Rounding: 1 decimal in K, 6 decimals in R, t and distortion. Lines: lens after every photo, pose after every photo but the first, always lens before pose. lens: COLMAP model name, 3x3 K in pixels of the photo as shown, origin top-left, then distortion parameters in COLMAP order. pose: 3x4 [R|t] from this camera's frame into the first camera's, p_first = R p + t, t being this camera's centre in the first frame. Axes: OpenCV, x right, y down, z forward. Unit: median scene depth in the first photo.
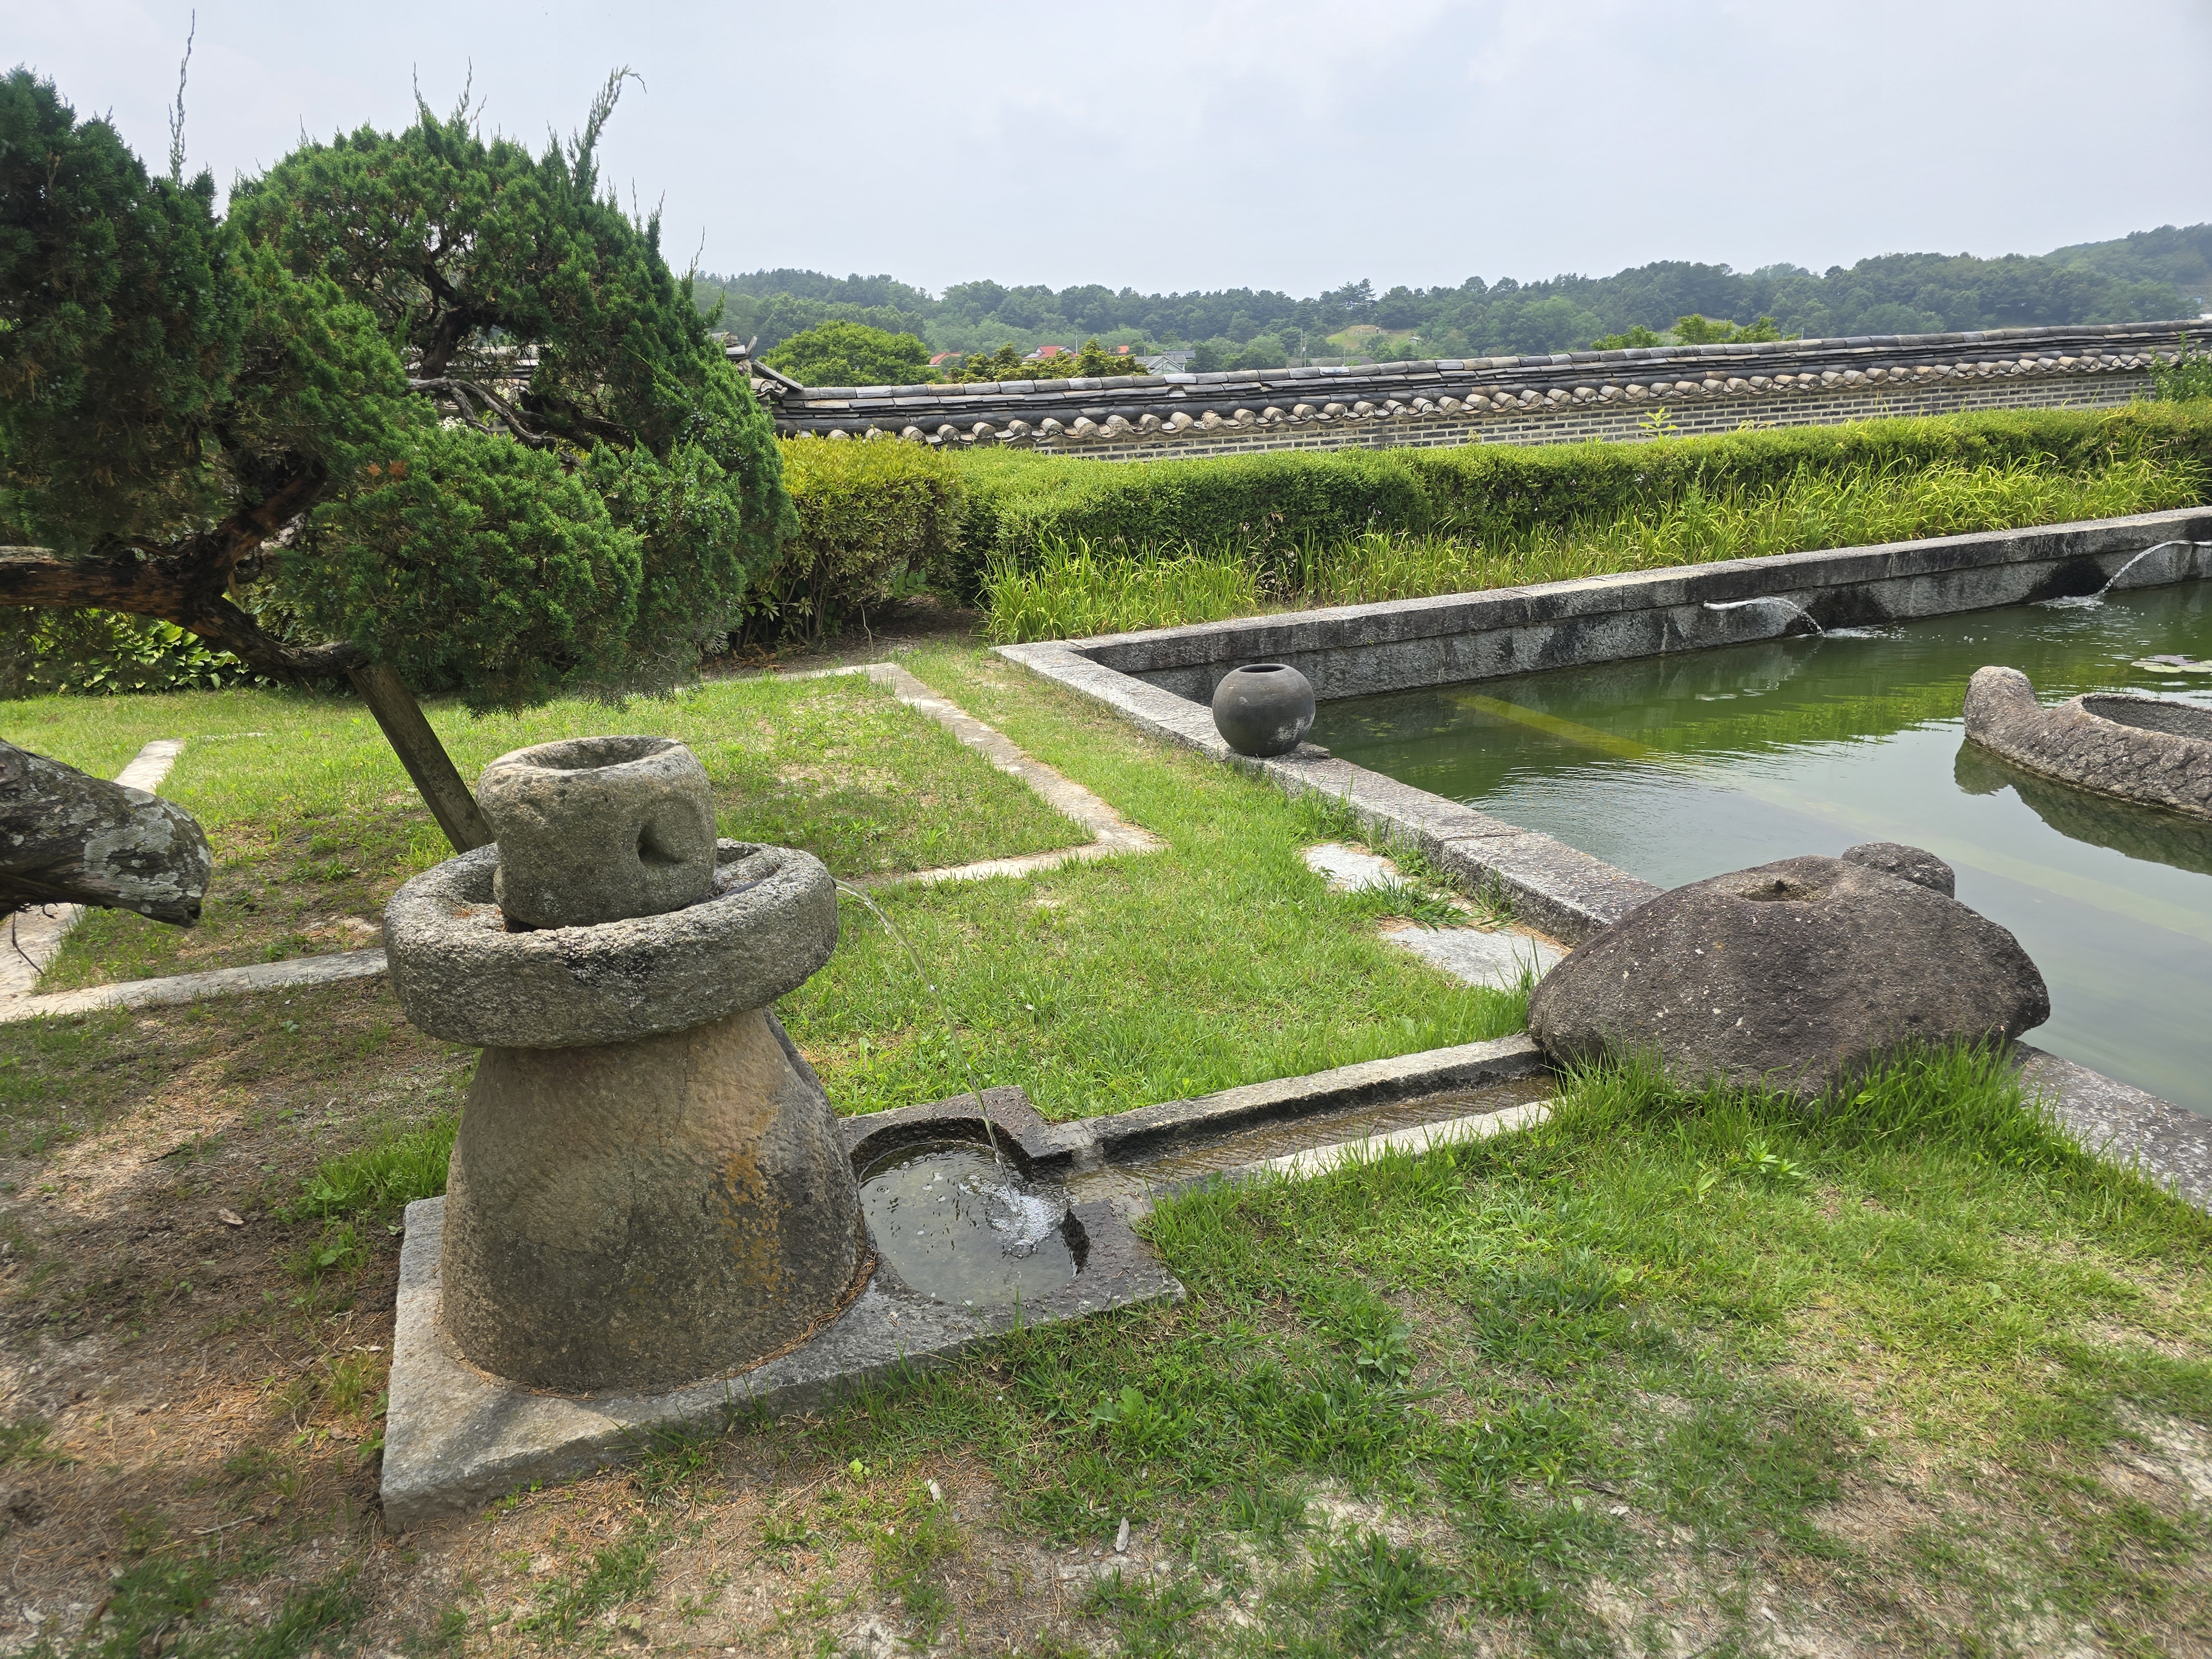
lens RADIAL K [[1478.8, 0, 1152.4], [0, 1478.8, 831.2], [0, 0, 1]] dist [0.042781, -0.043650]
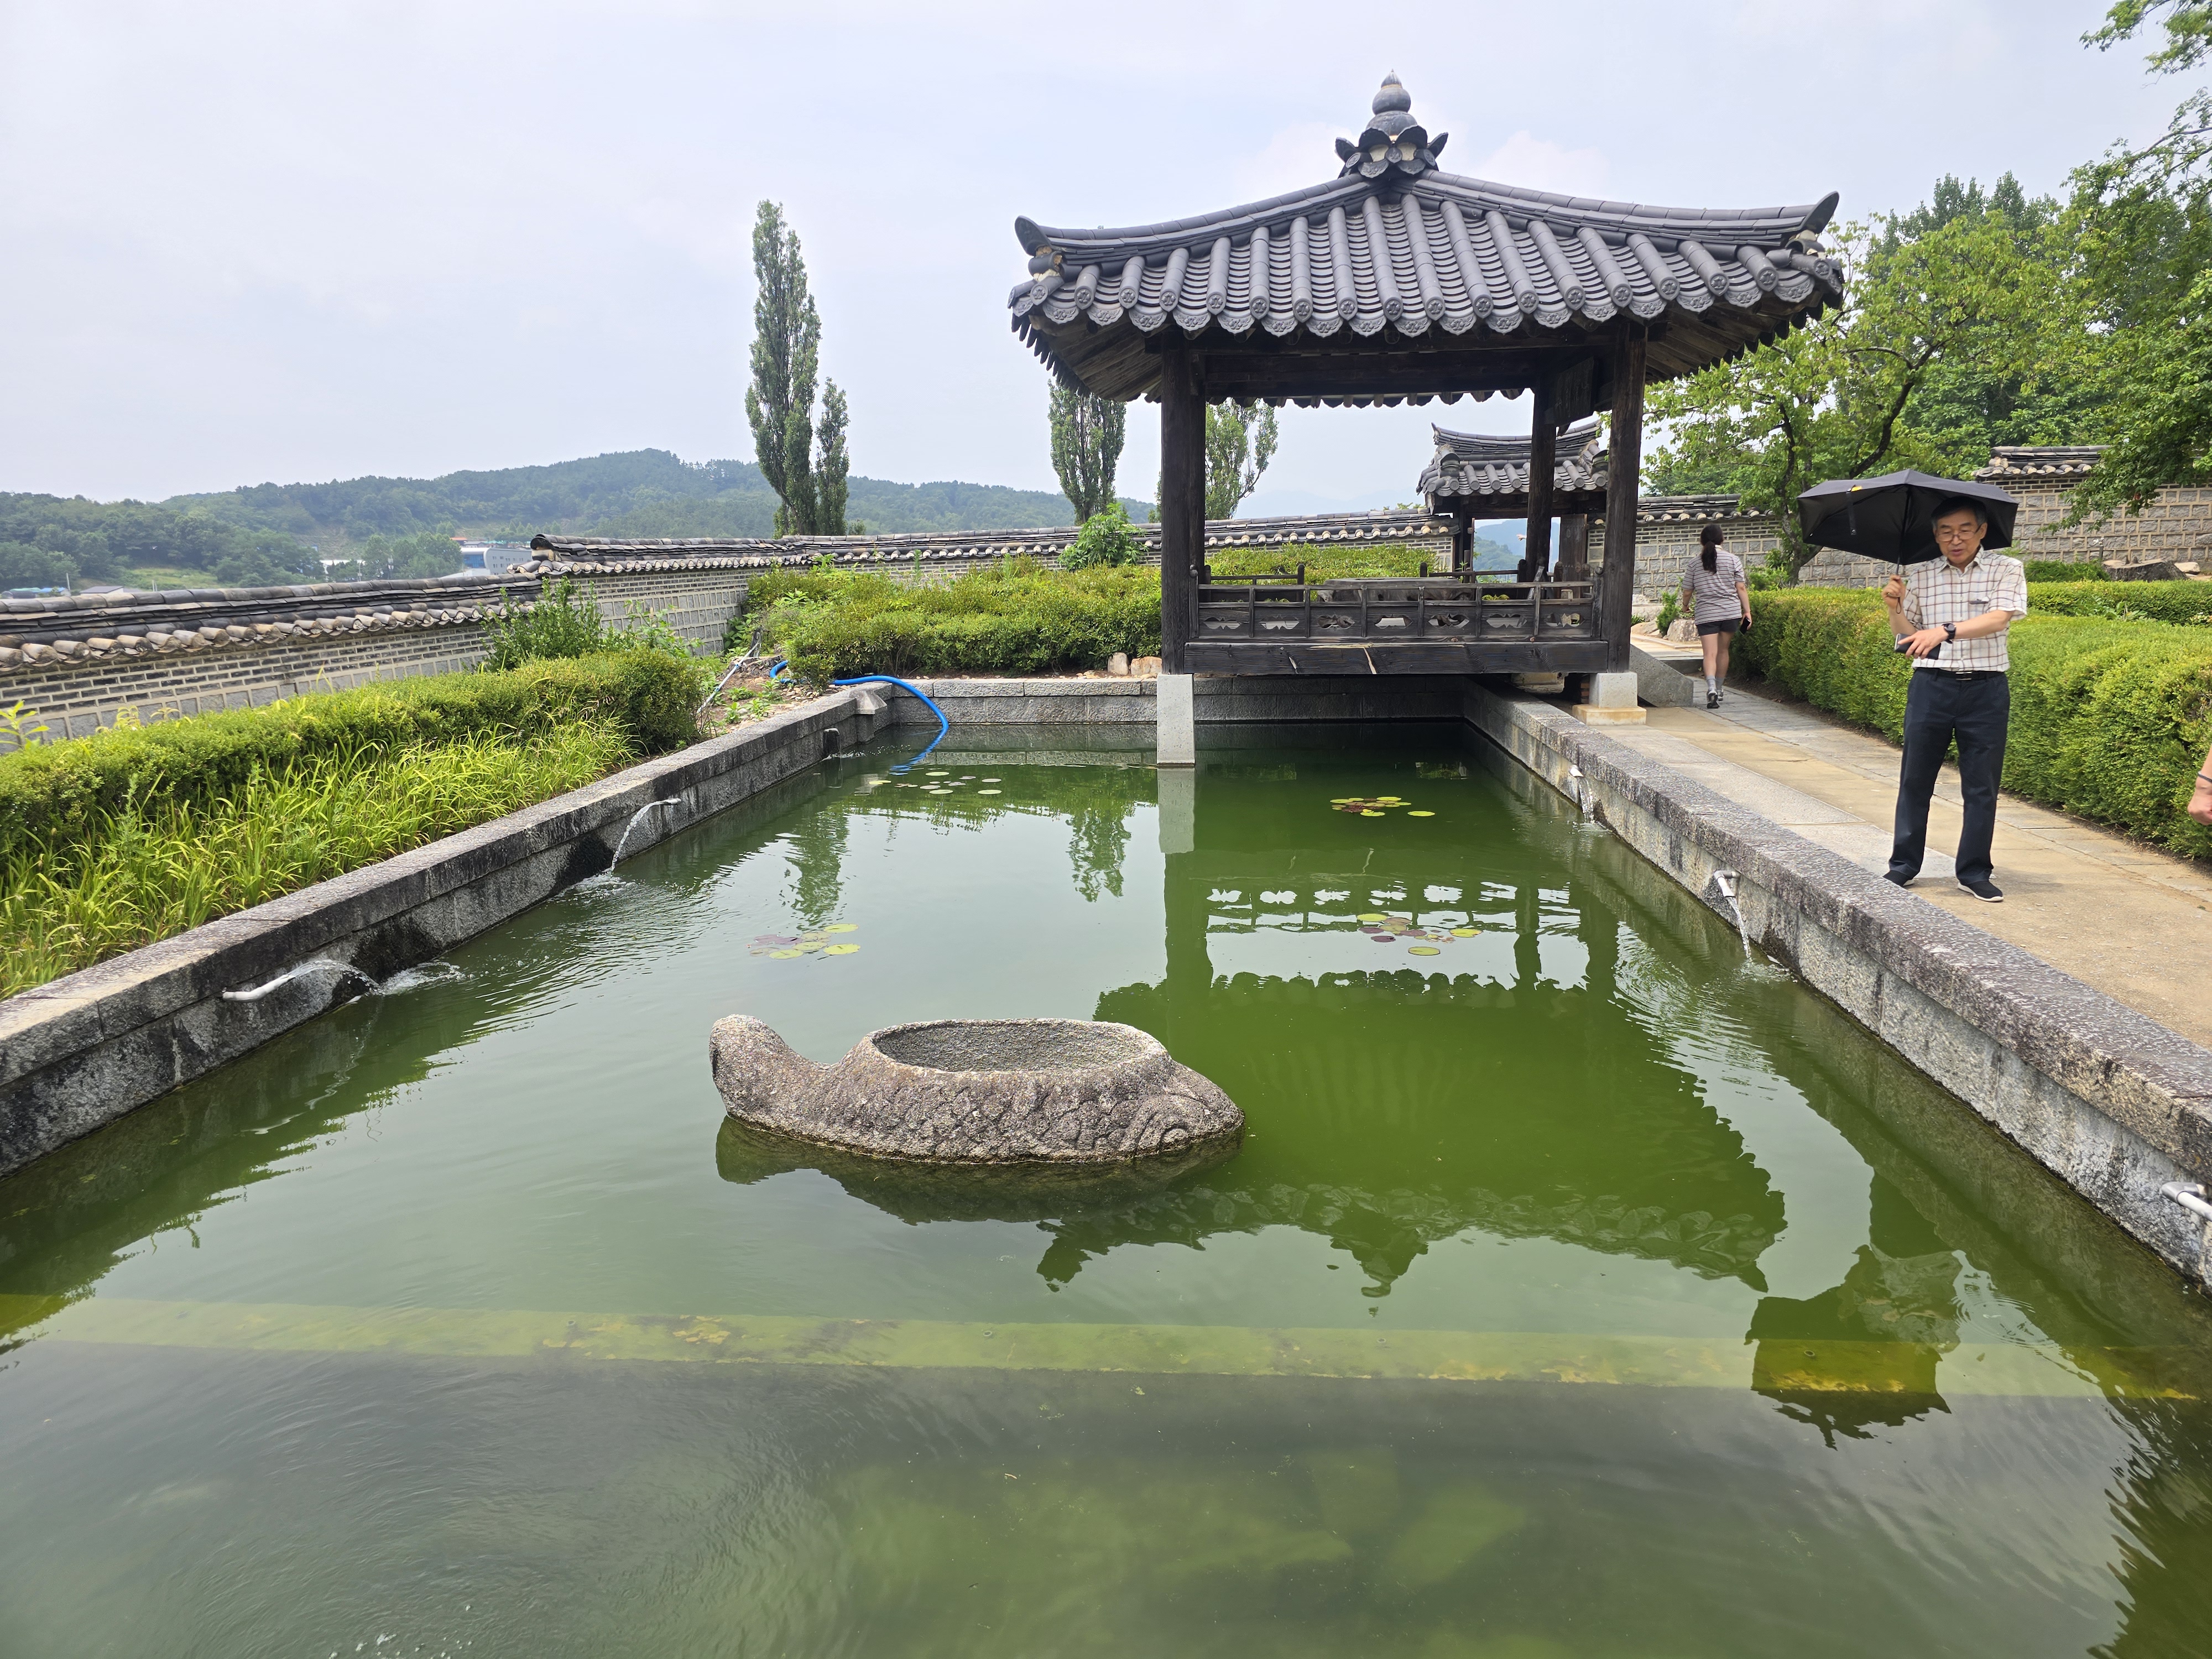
lens RADIAL K [[1478.8, 0, 1152.4], [0, 1478.8, 831.2], [0, 0, 1]] dist [0.042781, -0.043650]
pose [[0.482272, -0.135103, 0.865541, 0.008420], [0.265836, 0.964015, 0.002352, -0.102891], [-0.834713, 0.228957, 0.500833, 0.280921]]
